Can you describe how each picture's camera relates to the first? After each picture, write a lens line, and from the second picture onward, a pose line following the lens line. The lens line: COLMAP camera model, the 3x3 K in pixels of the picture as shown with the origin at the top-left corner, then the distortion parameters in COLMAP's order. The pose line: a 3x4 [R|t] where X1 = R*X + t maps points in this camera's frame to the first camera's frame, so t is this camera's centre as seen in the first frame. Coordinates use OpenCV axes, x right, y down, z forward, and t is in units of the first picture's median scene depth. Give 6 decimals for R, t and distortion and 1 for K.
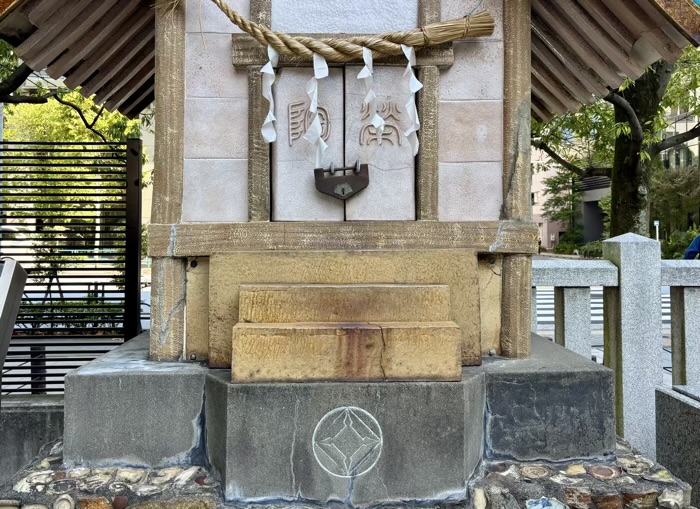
lens RADIAL K [[640.3, 0, 347.7], [0, 640.3, 225.6], [0, 0, 1]] dist [0.068555, 0.000647]
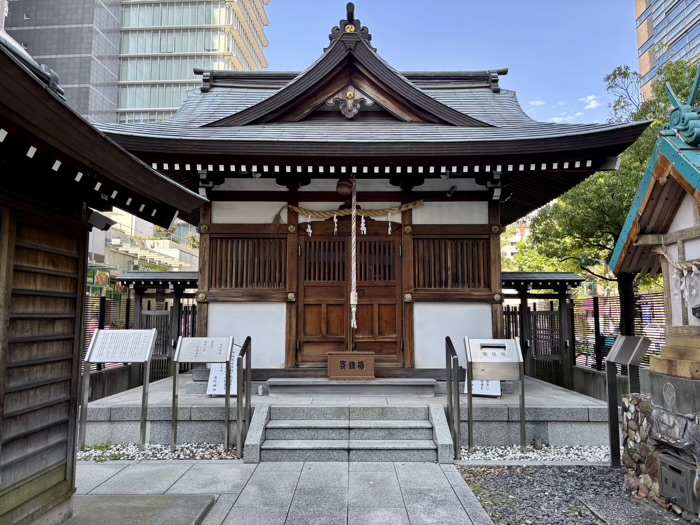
lens RADIAL K [[527.5, 0, 351.3], [0, 527.5, 257.8], [0, 0, 1]] dist [0.061047, -0.068941]
pose [[-0.071749, -0.111896, -0.991126, 2.457948], [0.006670, 0.993611, -0.112660, -0.050048], [0.997400, -0.014694, -0.070544, -0.361001]]
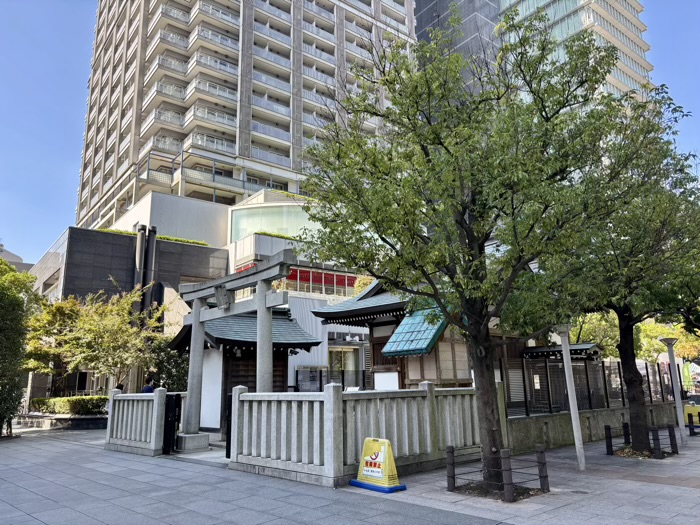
lens RADIAL K [[527.5, 0, 351.3], [0, 527.5, 257.8], [0, 0, 1]] dist [0.061047, -0.068941]
pose [[-0.789127, -0.125814, -0.601207, 4.727864], [0.025435, 0.971264, -0.236641, 0.060316], [0.613703, -0.202031, -0.763251, 5.685357]]
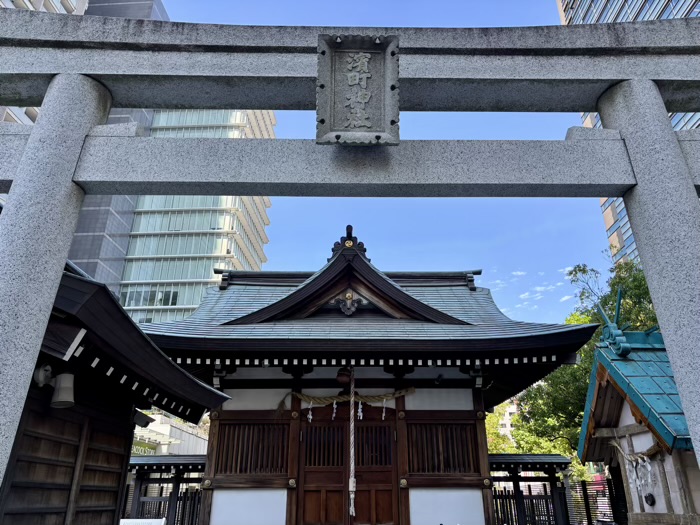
lens RADIAL K [[528.7, 0, 356.3], [0, 528.7, 254.4], [0, 0, 1]] dist [0.047581, -0.059221]
pose [[-0.050372, -0.415821, -0.908051, 3.084907], [0.011952, 0.908889, -0.416867, -0.090834], [0.998659, -0.031851, -0.040813, -0.362463]]
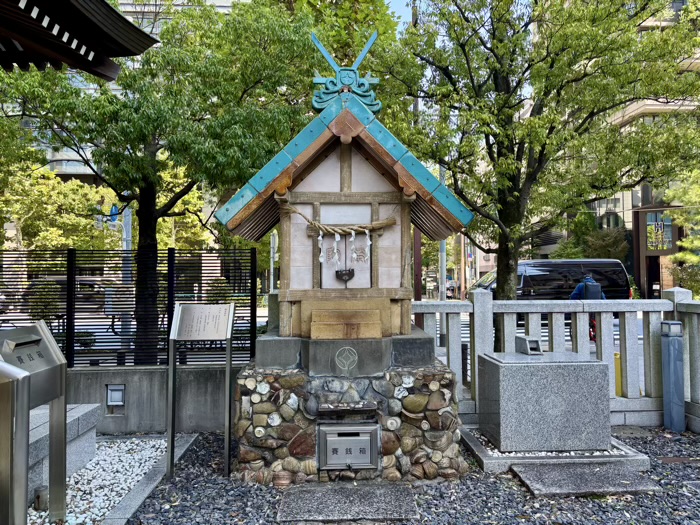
lens RADIAL K [[527.5, 0, 351.3], [0, 527.5, 257.8], [0, 0, 1]] dist [0.061047, -0.068941]
pose [[0.999838, -0.008414, -0.015919, 0.058675], [0.007976, 0.999595, -0.027324, -0.080692], [0.016142, 0.027193, 0.999500, -1.401737]]
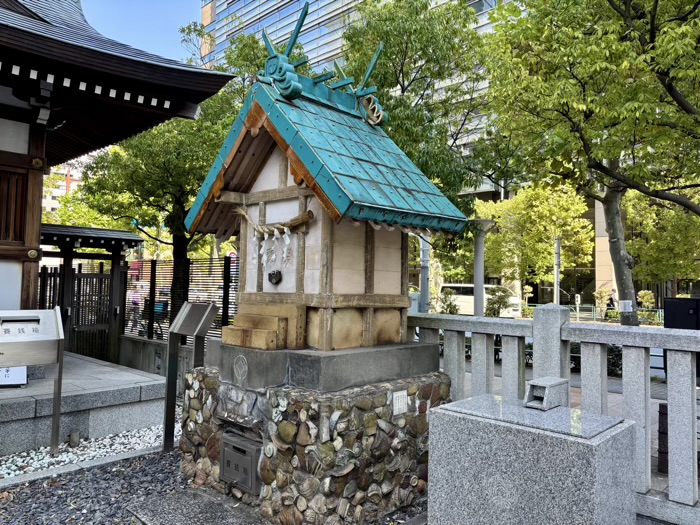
lens RADIAL K [[526.9, 0, 362.7], [0, 526.9, 256.1], [0, 0, 1]] dist [0.055477, -0.066966]
pose [[0.685621, -0.029177, -0.727373, 1.850029], [-0.010766, 0.998681, -0.050208, -0.053264], [0.727879, 0.042255, 0.684403, -0.251978]]
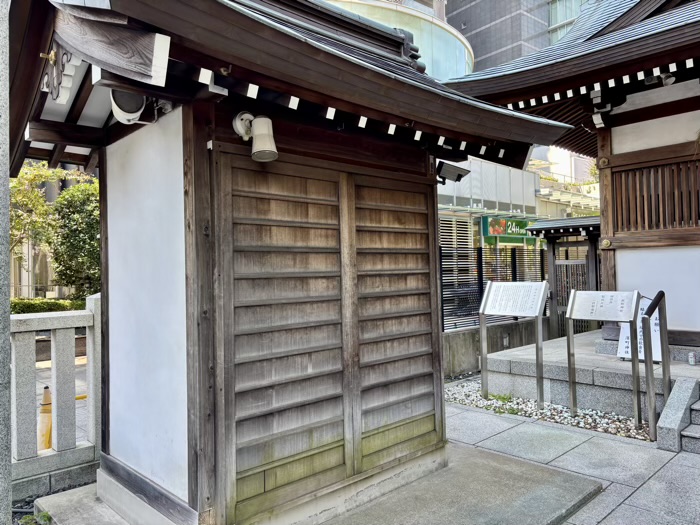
lens RADIAL K [[527.5, 0, 351.3], [0, 527.5, 257.8], [0, 0, 1]] dist [0.061047, -0.068941]
pose [[-0.768325, 0.002326, -0.640056, 1.984258], [0.029043, 0.999090, -0.031233, -0.062924], [0.639401, -0.042586, -0.767694, -0.188709]]
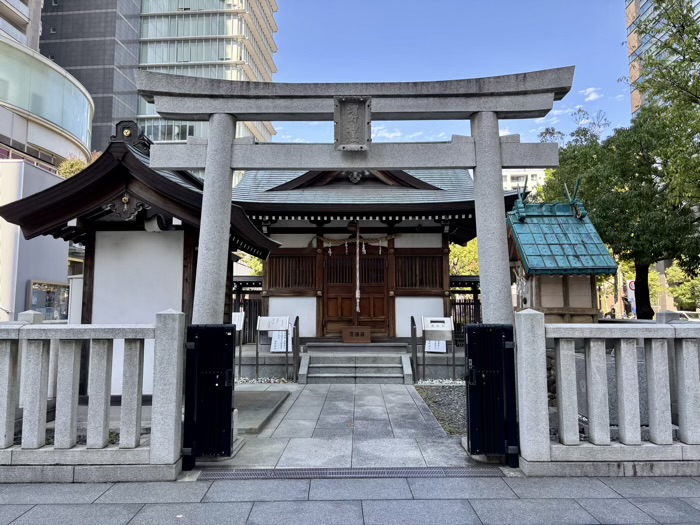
lens RADIAL K [[527.5, 0, 351.3], [0, 527.5, 257.8], [0, 0, 1]] dist [0.061047, -0.068941]
pose [[-0.083256, -0.100553, -0.991442, 4.968138], [0.008520, 0.994788, -0.101608, 0.019958], [0.996492, -0.016907, -0.081965, -0.170316]]
